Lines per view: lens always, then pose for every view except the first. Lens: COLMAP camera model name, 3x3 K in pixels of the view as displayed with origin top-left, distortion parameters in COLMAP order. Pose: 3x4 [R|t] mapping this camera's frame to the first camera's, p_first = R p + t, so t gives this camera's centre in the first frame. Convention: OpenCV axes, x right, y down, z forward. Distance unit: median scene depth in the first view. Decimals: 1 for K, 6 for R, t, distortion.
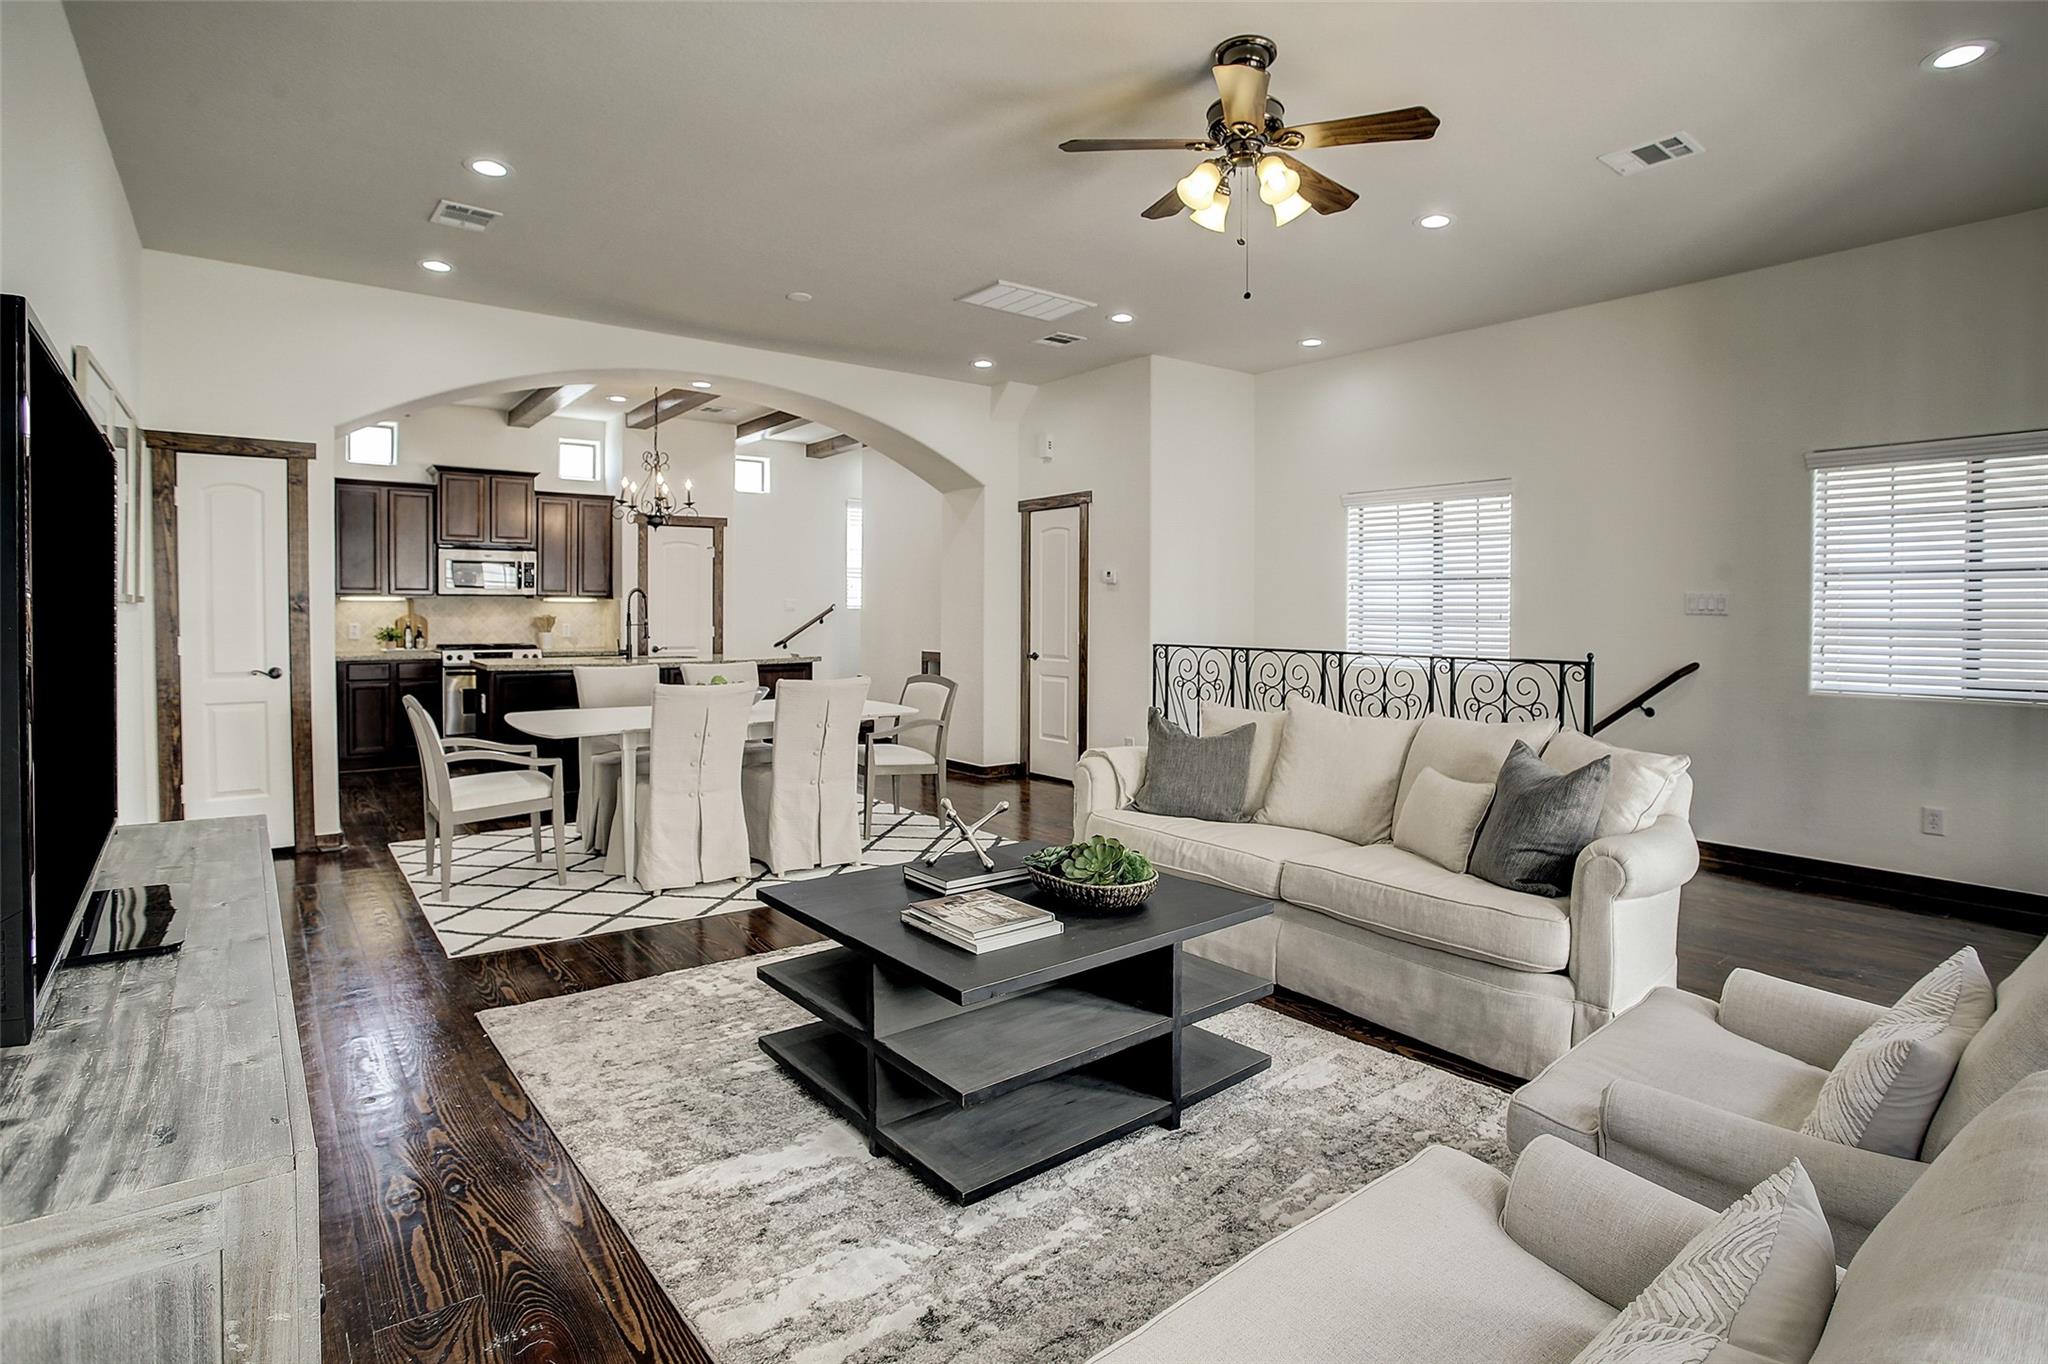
lens RADIAL K [[1005.9, 0, 1048.0], [0, 1005.9, 638.5], [0, 0, 1]] dist [-0.067543, 0.025329]
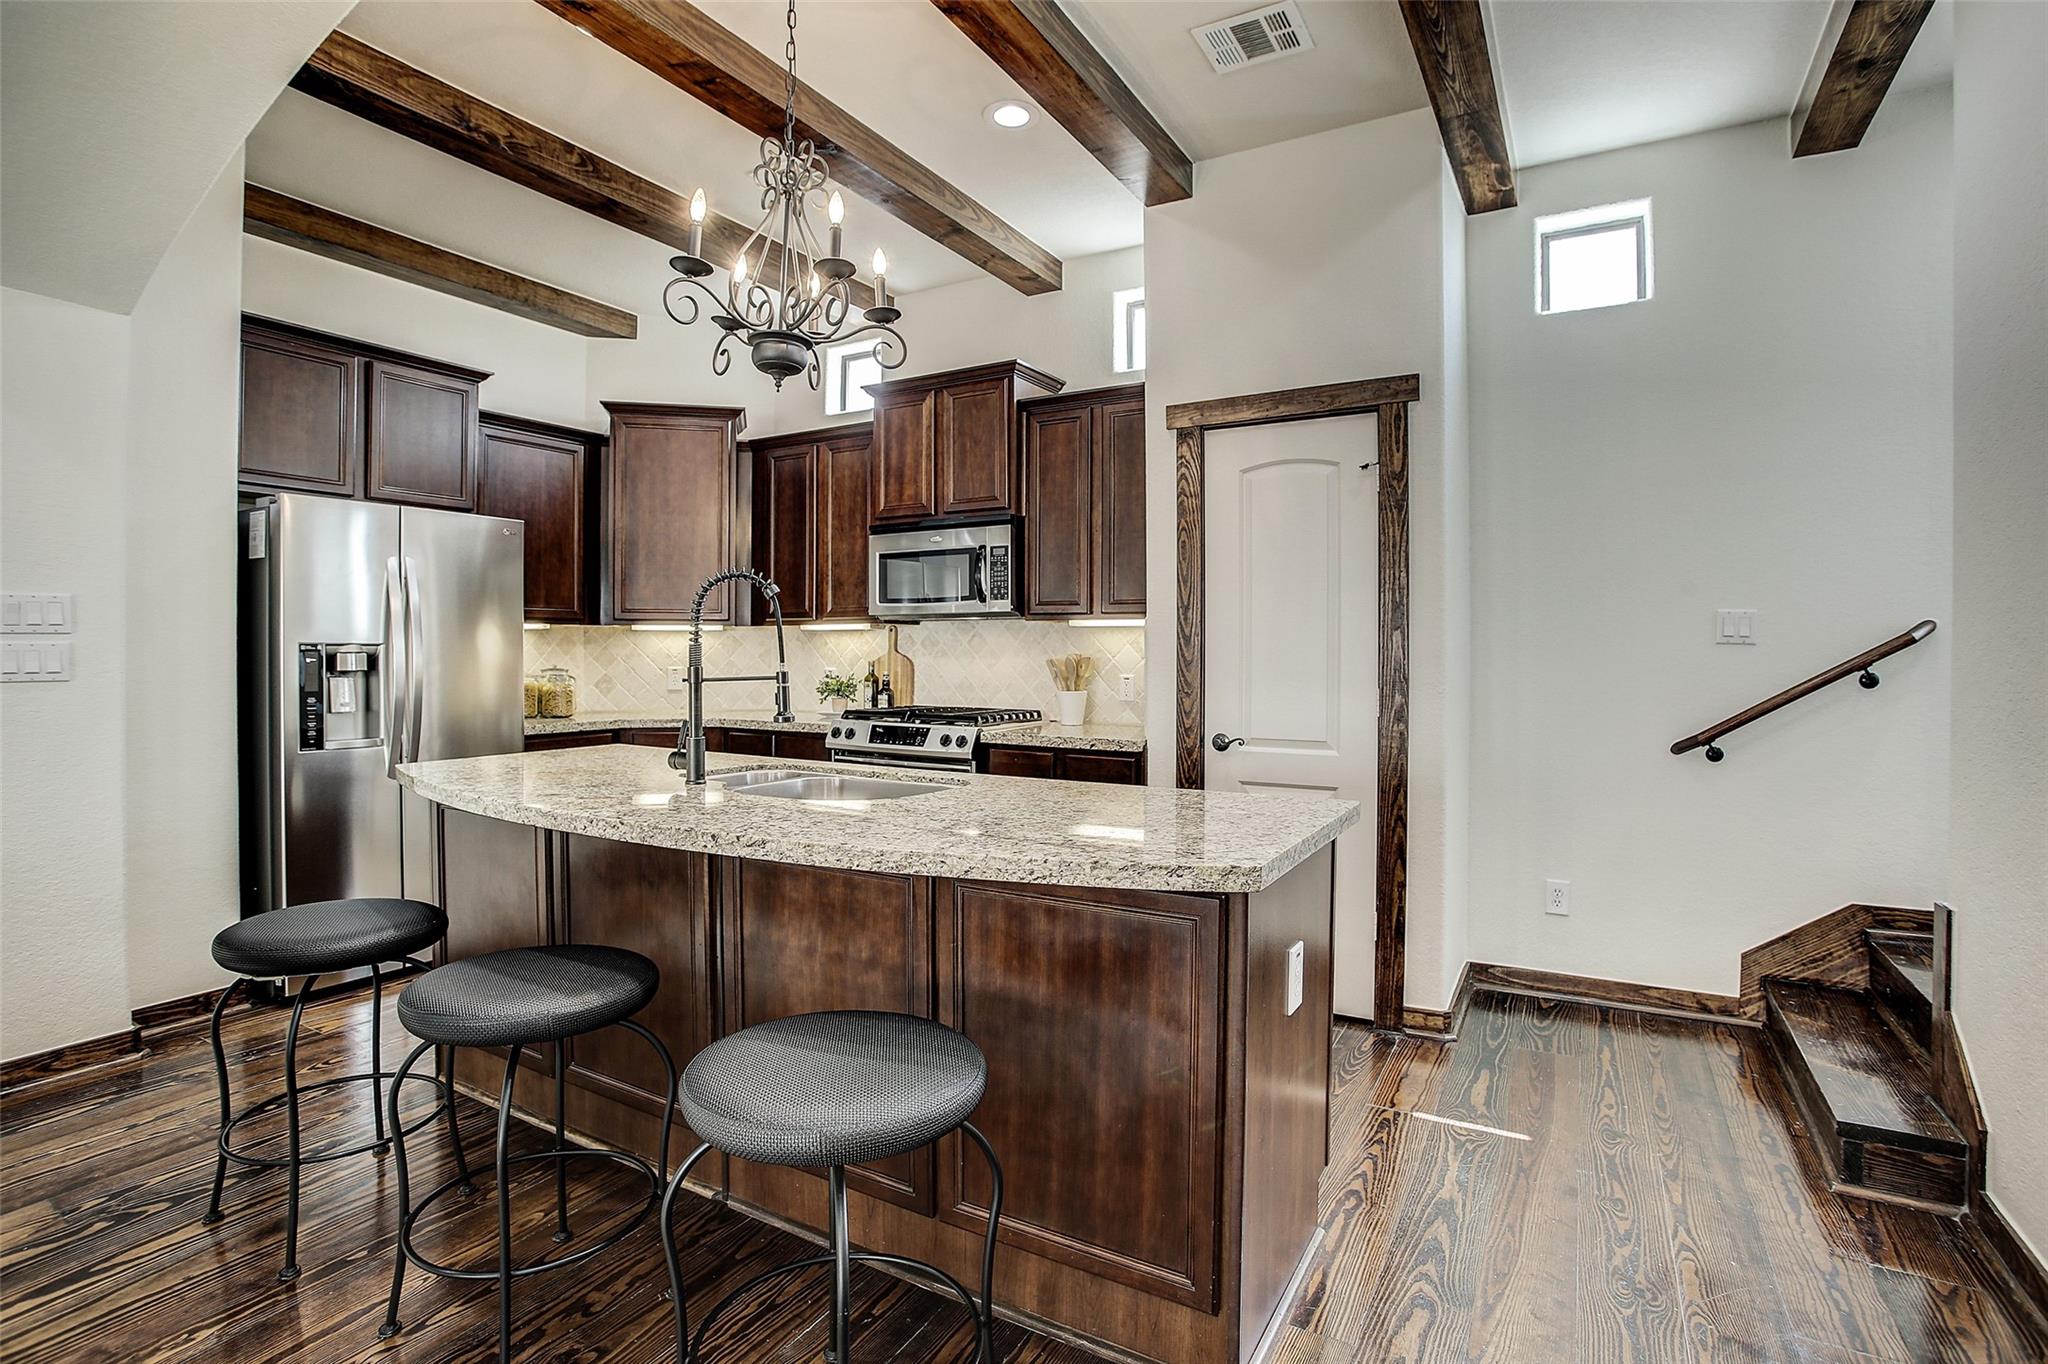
lens RADIAL K [[1005.9, 0, 1013.8], [0, 1005.9, 655.8], [0, 0, 1]] dist [-0.067543, 0.025329]
pose [[0.361638, -0.002042, -0.932316, -0.065946], [-0.027871, 0.999527, -0.013000, -0.018484], [0.931902, 0.030686, 0.361410, 0.901032]]
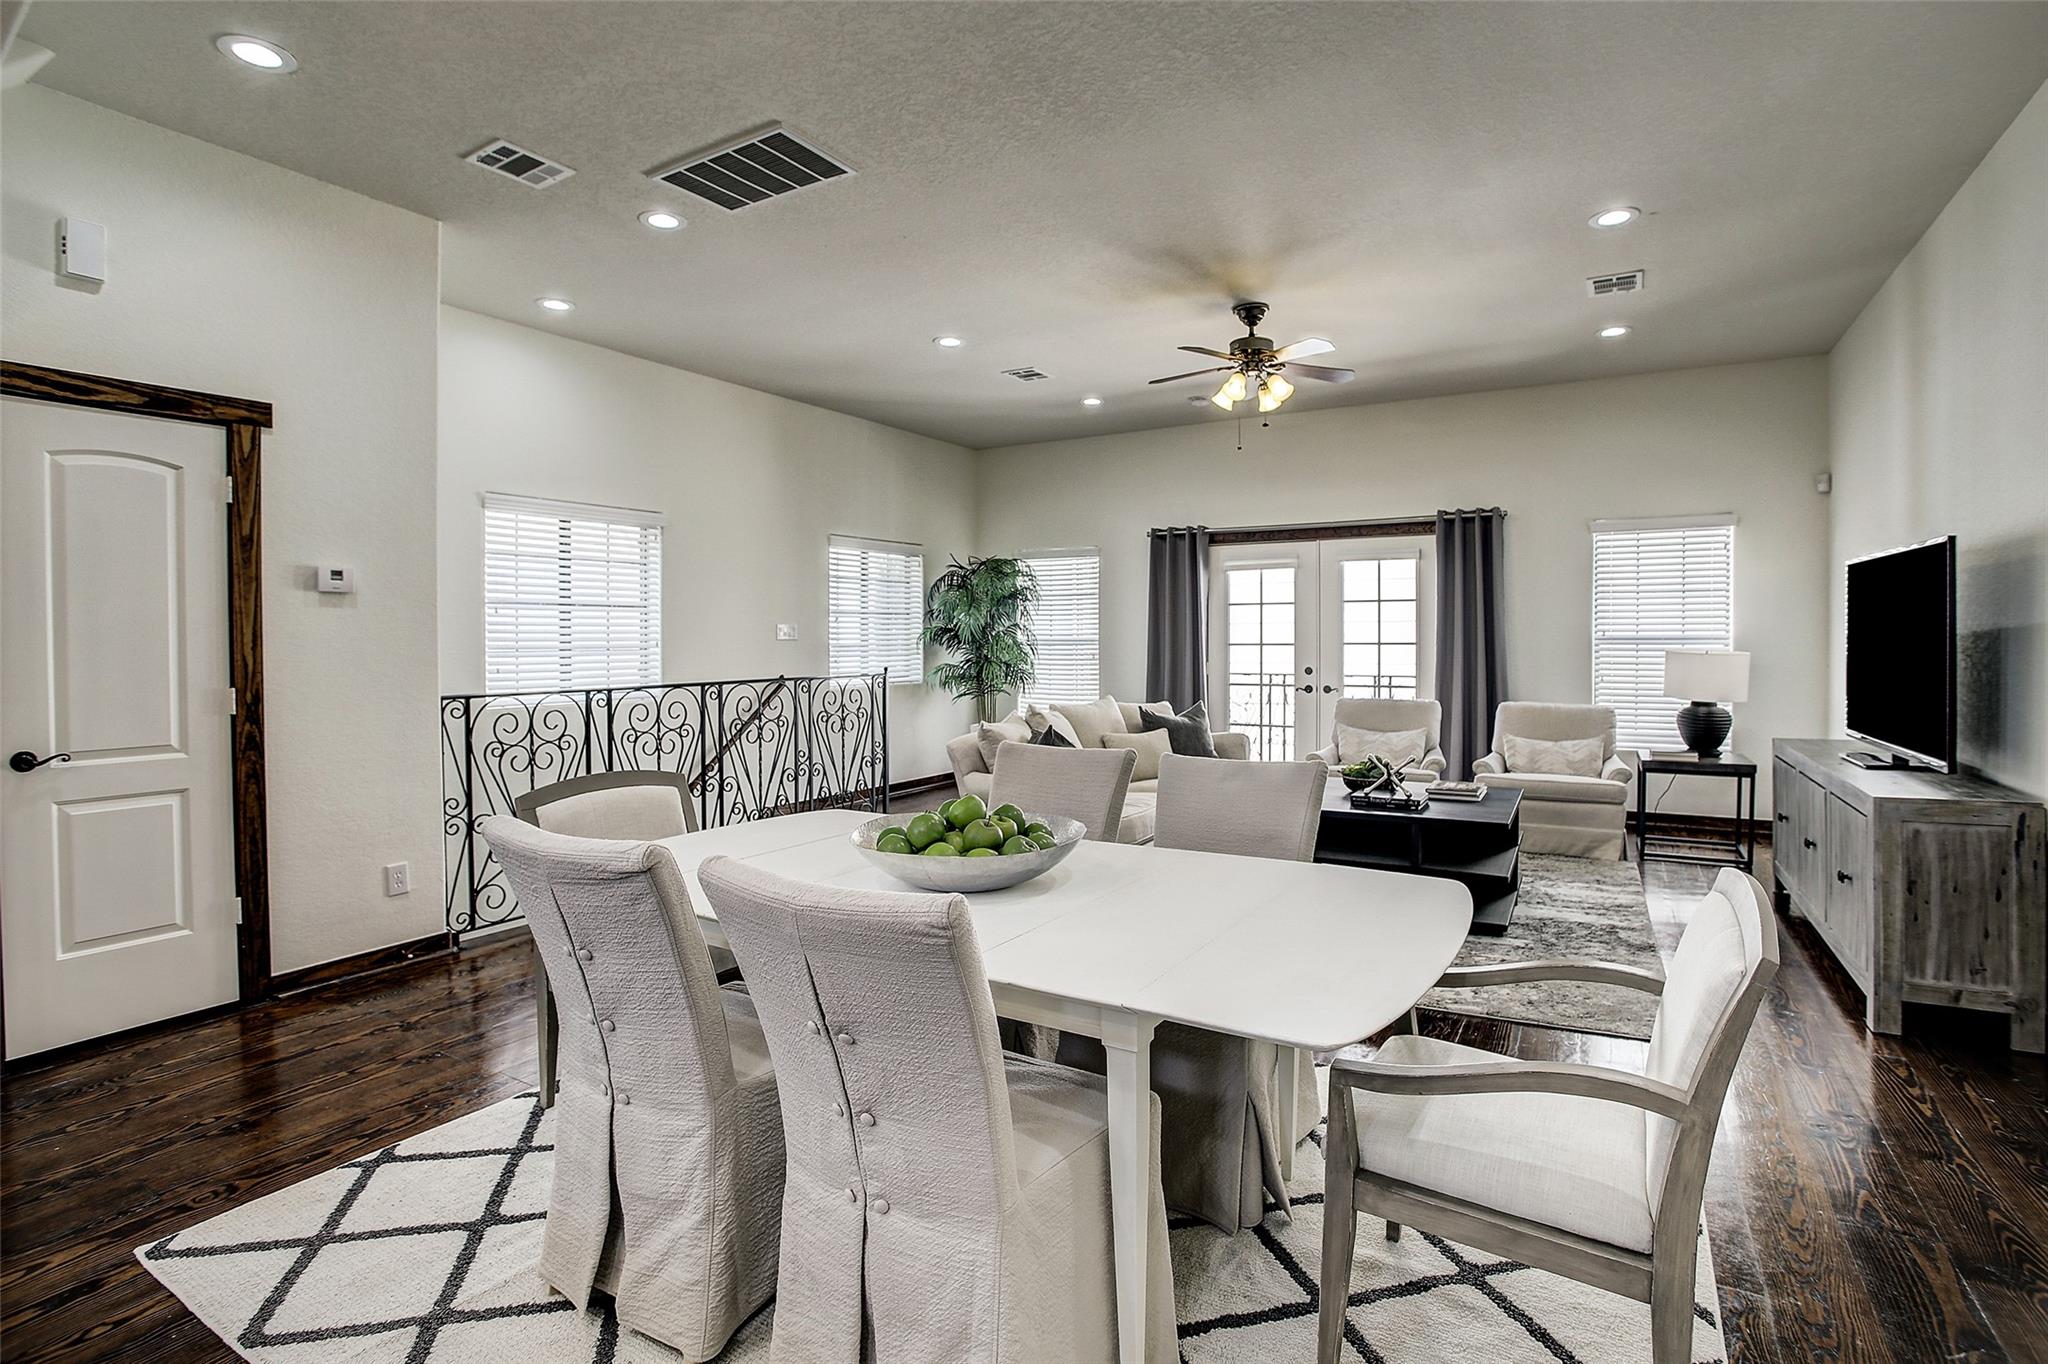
lens RADIAL K [[1005.9, 0, 1021.2], [0, 1005.9, 665.8], [0, 0, 1]] dist [-0.067543, 0.025329]
pose [[-0.342085, -0.027624, 0.939263, -0.494948], [0.032211, 0.998636, 0.041102, -0.023114], [-0.939117, 0.044315, -0.340728, 0.757045]]
